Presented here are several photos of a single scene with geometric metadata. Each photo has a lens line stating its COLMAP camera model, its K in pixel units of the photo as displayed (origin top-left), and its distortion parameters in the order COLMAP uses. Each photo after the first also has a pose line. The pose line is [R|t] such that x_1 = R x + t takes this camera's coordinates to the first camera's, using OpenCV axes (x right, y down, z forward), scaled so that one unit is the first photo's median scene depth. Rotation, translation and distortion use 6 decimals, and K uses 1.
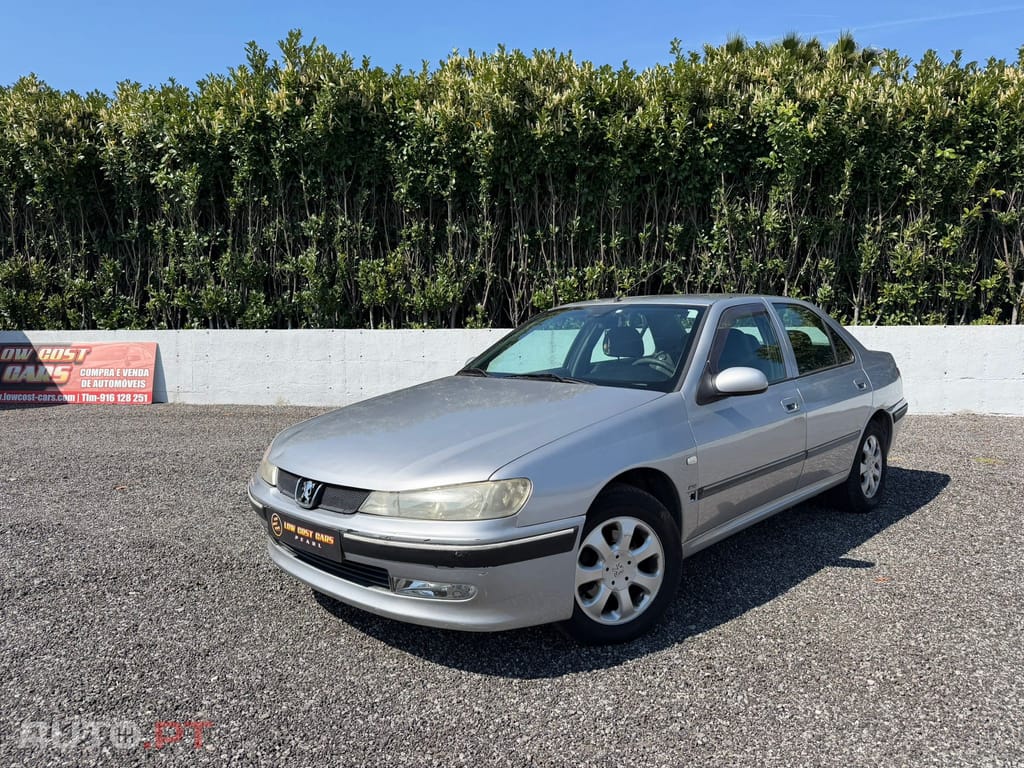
lens RADIAL K [[743.1, 0, 515.2], [0, 743.1, 381.6], [0, 0, 1]] dist [0.016610, -0.025729]
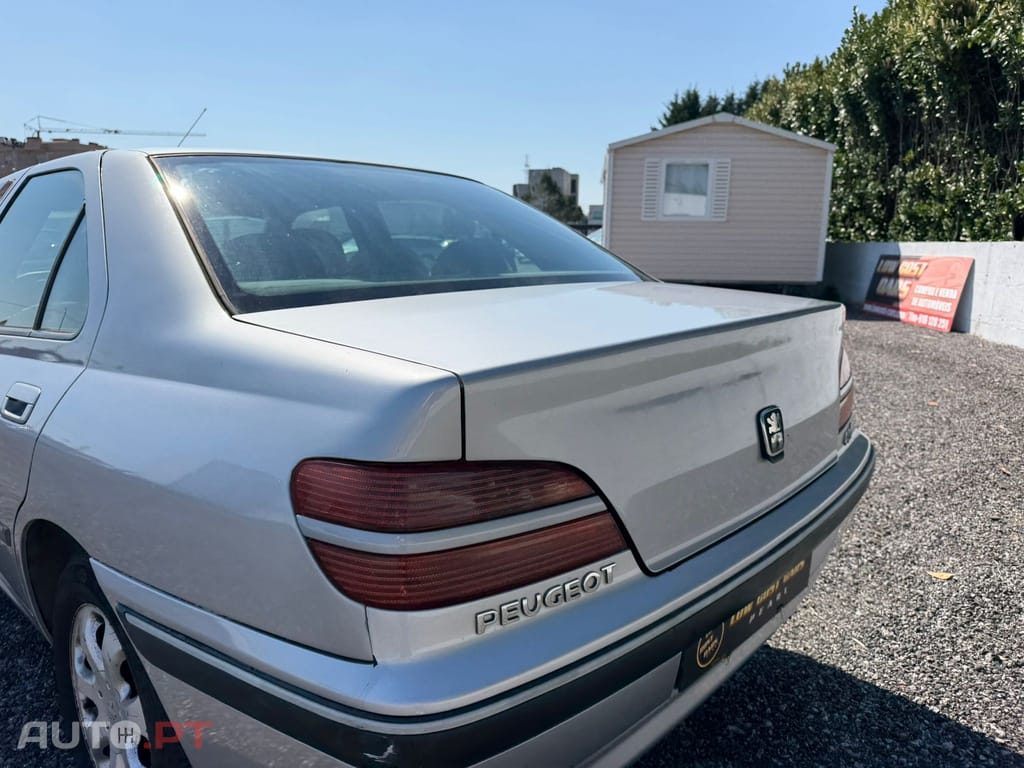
lens RADIAL K [[743.1, 0, 520.3], [0, 743.1, 381.8], [0, 0, 1]] dist [0.016610, -0.025729]
pose [[0.055725, 0.179688, -0.982144, 0.328059], [-0.064924, 0.982243, 0.176023, -0.032310], [0.996333, 0.053956, 0.066402, 0.515570]]
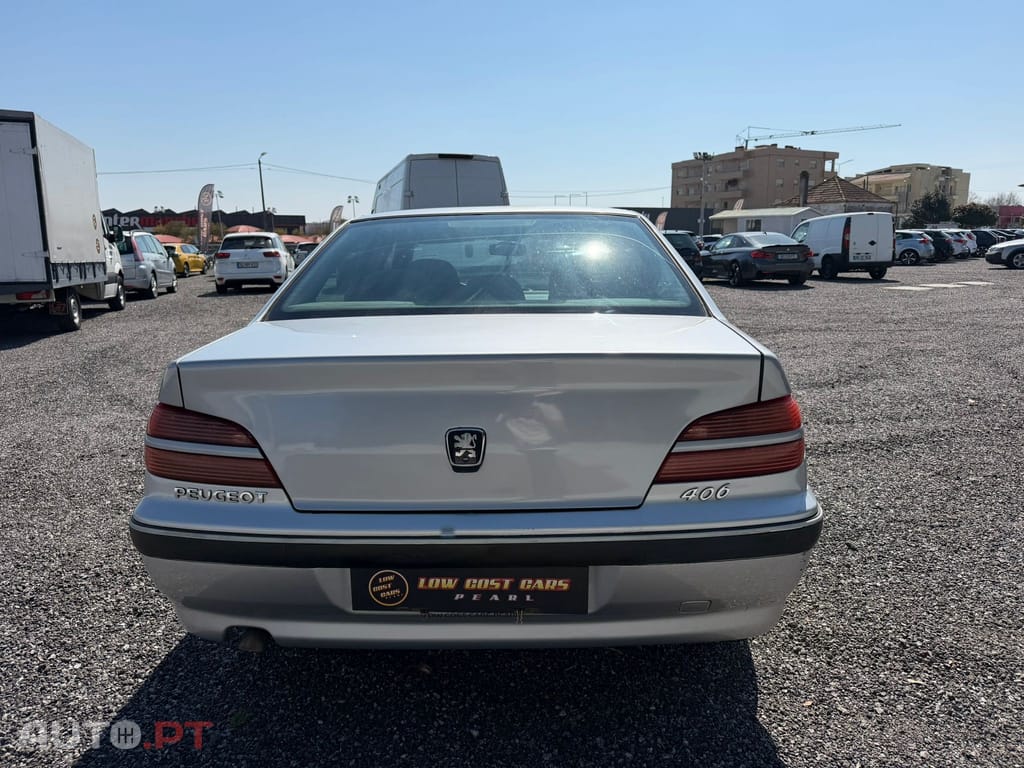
lens RADIAL K [[732.1, 0, 517.0], [0, 732.1, 391.3], [0, 0, 1]] dist [-0.002182, -0.003563]
pose [[-0.723965, 0.148180, -0.673734, 0.299903], [-0.028457, 0.969410, 0.243790, -0.052443], [0.689249, 0.195668, -0.697602, 0.675340]]
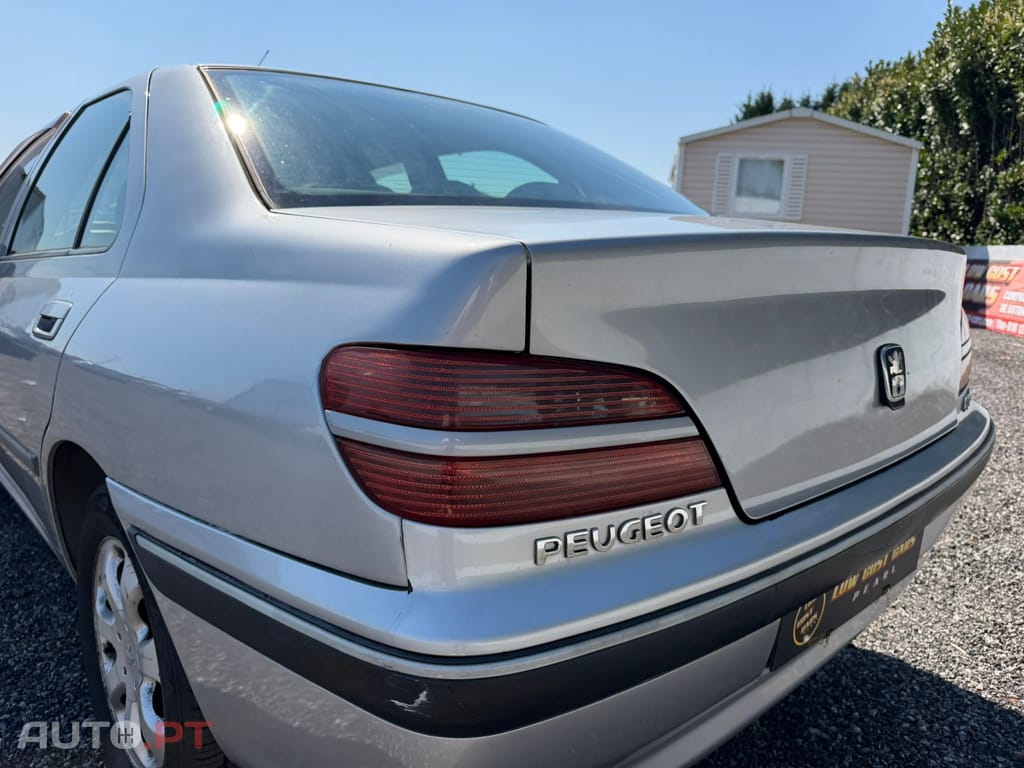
lens RADIAL K [[743.1, 0, 518.9], [0, 743.1, 384.3], [0, 0, 1]] dist [0.016610, -0.025729]
pose [[-0.028397, 0.179378, -0.983370, 0.313986], [-0.090738, 0.979243, 0.181245, -0.017519], [0.995470, 0.094376, -0.011531, 0.515514]]
